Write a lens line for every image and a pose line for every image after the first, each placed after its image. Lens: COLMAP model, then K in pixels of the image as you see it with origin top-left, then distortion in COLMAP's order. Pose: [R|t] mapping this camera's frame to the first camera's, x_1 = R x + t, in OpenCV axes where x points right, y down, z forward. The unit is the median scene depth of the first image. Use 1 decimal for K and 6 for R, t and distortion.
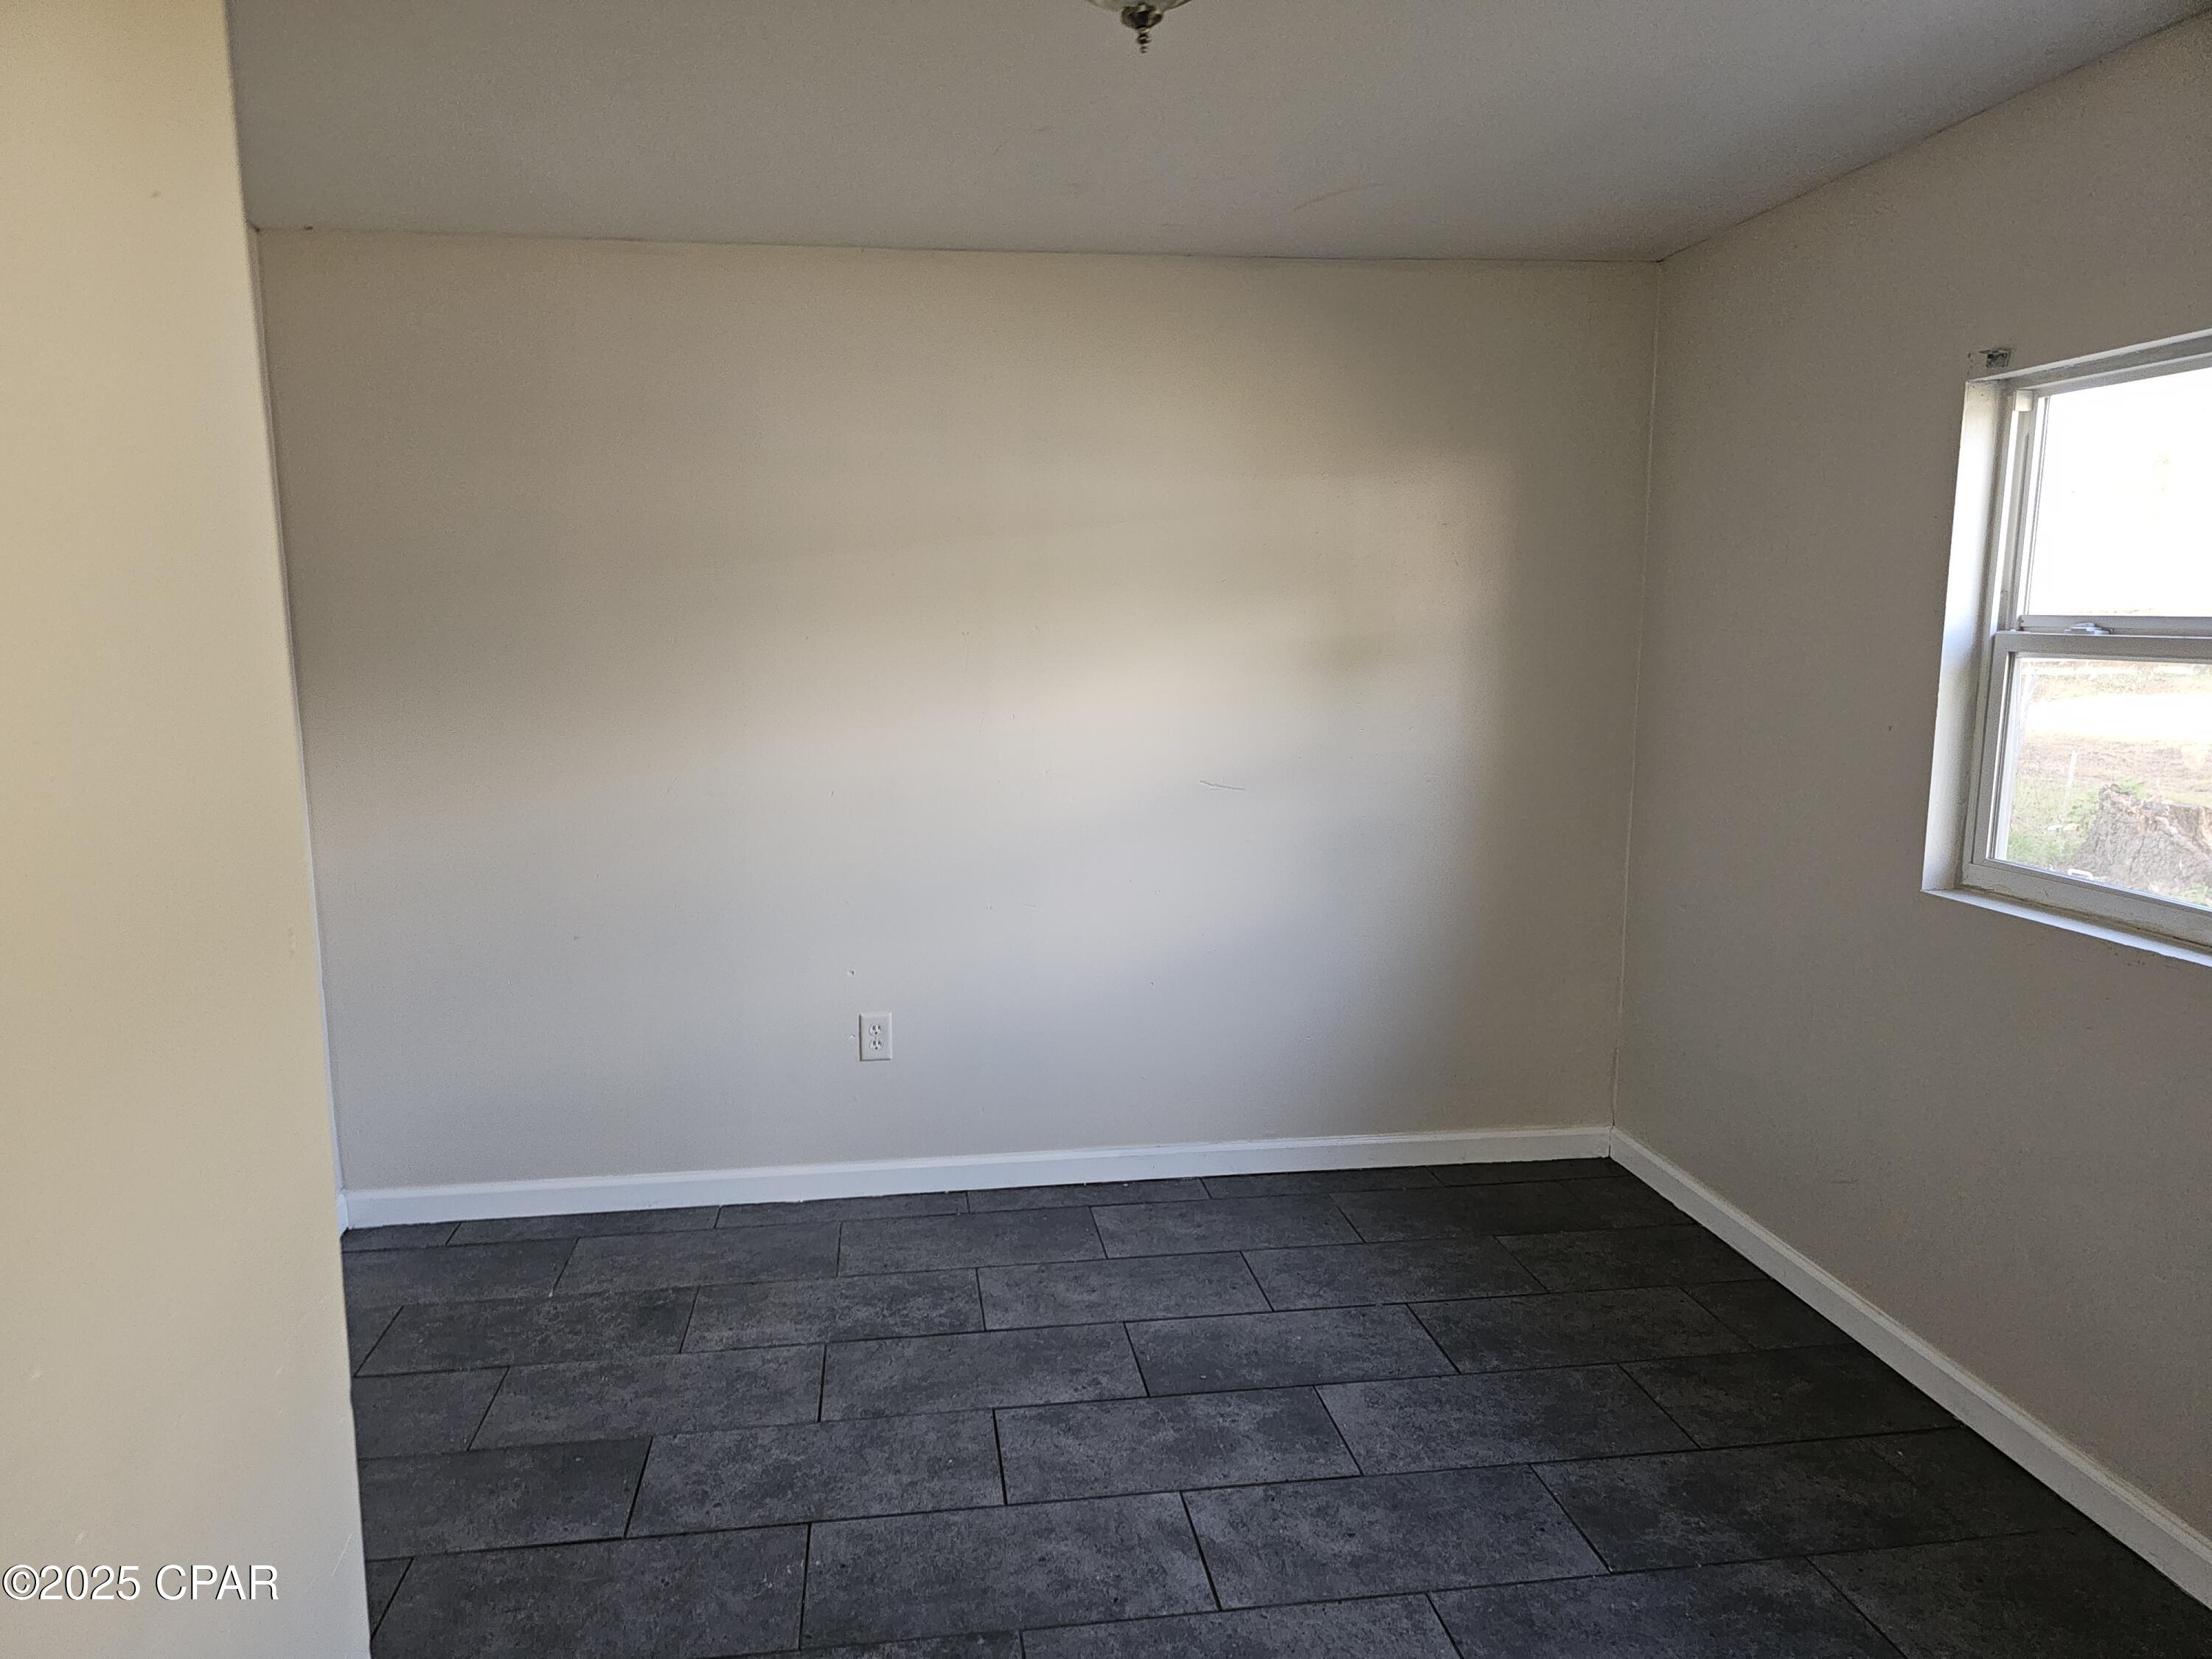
lens RADIAL K [[1502.5, 0, 1106.0], [0, 1502.5, 829.5], [0, 0, 1]] dist [0.070178, -0.074863]
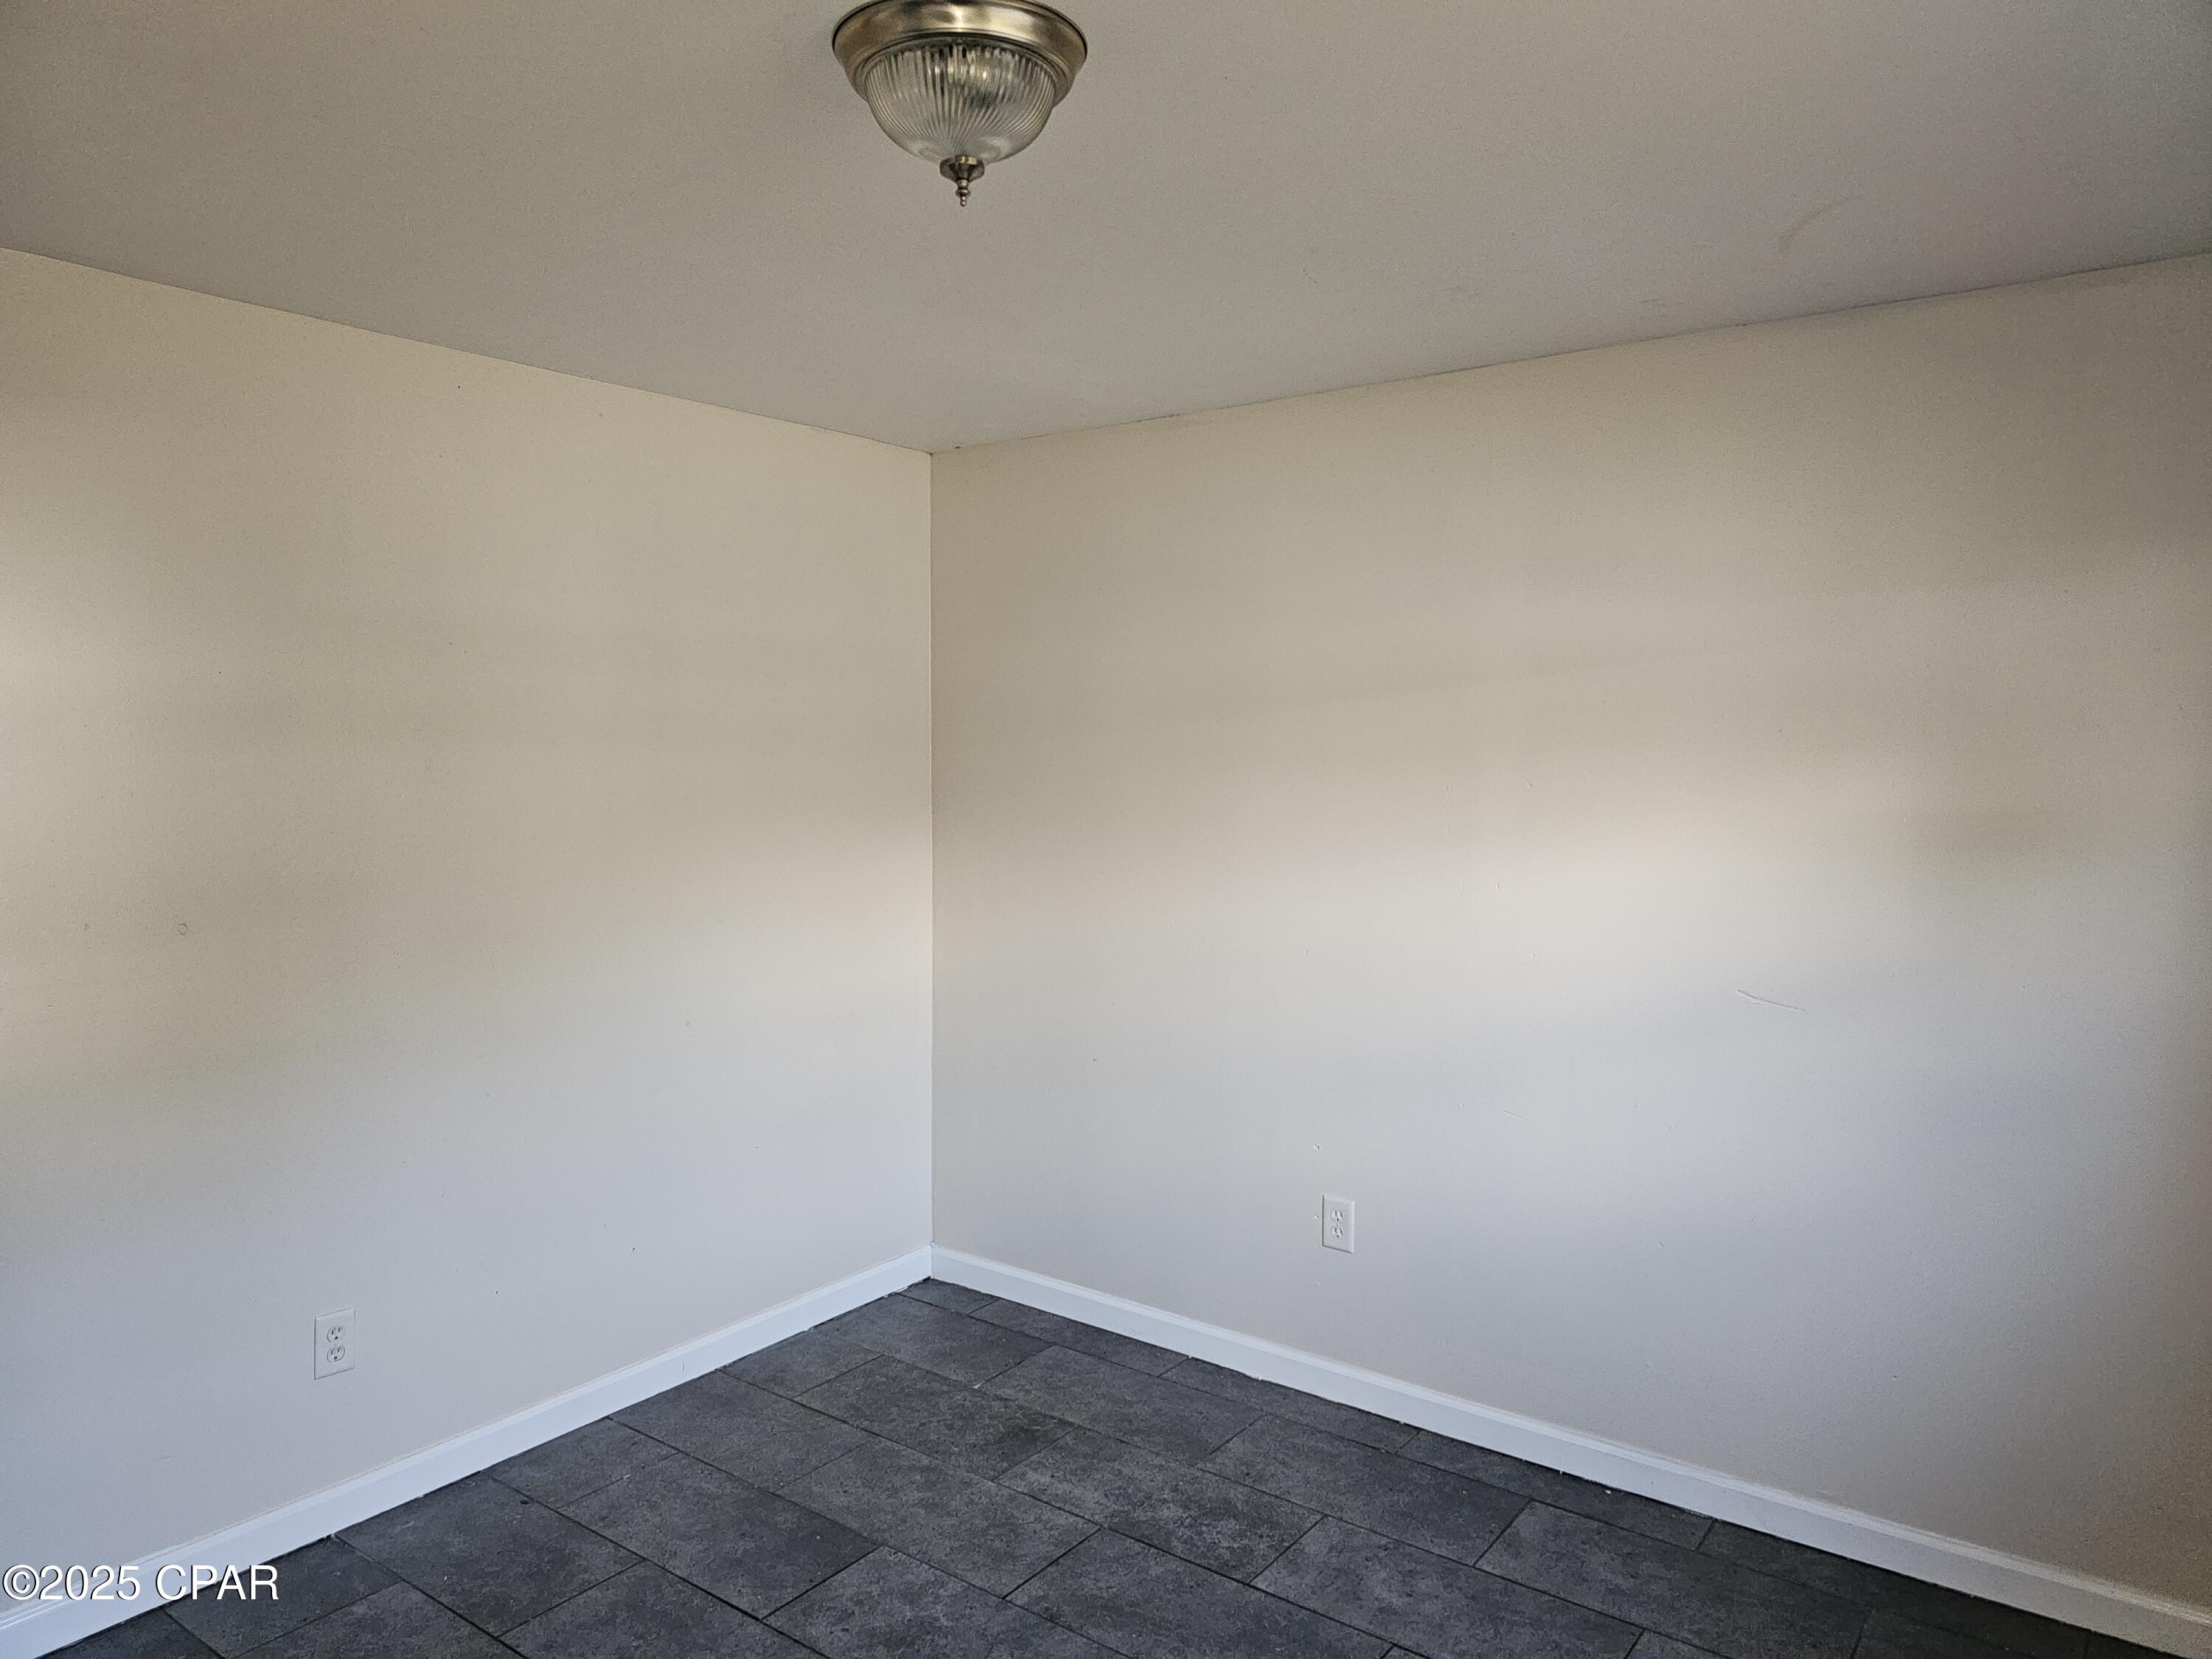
lens RADIAL K [[1502.5, 0, 1106.0], [0, 1502.5, 829.5], [0, 0, 1]] dist [0.070178, -0.074863]
pose [[0.704303, 0.054105, -0.707834, 0.439577], [-0.107657, 0.993699, -0.031165, -0.064790], [0.701688, 0.098153, 0.705691, 0.259266]]
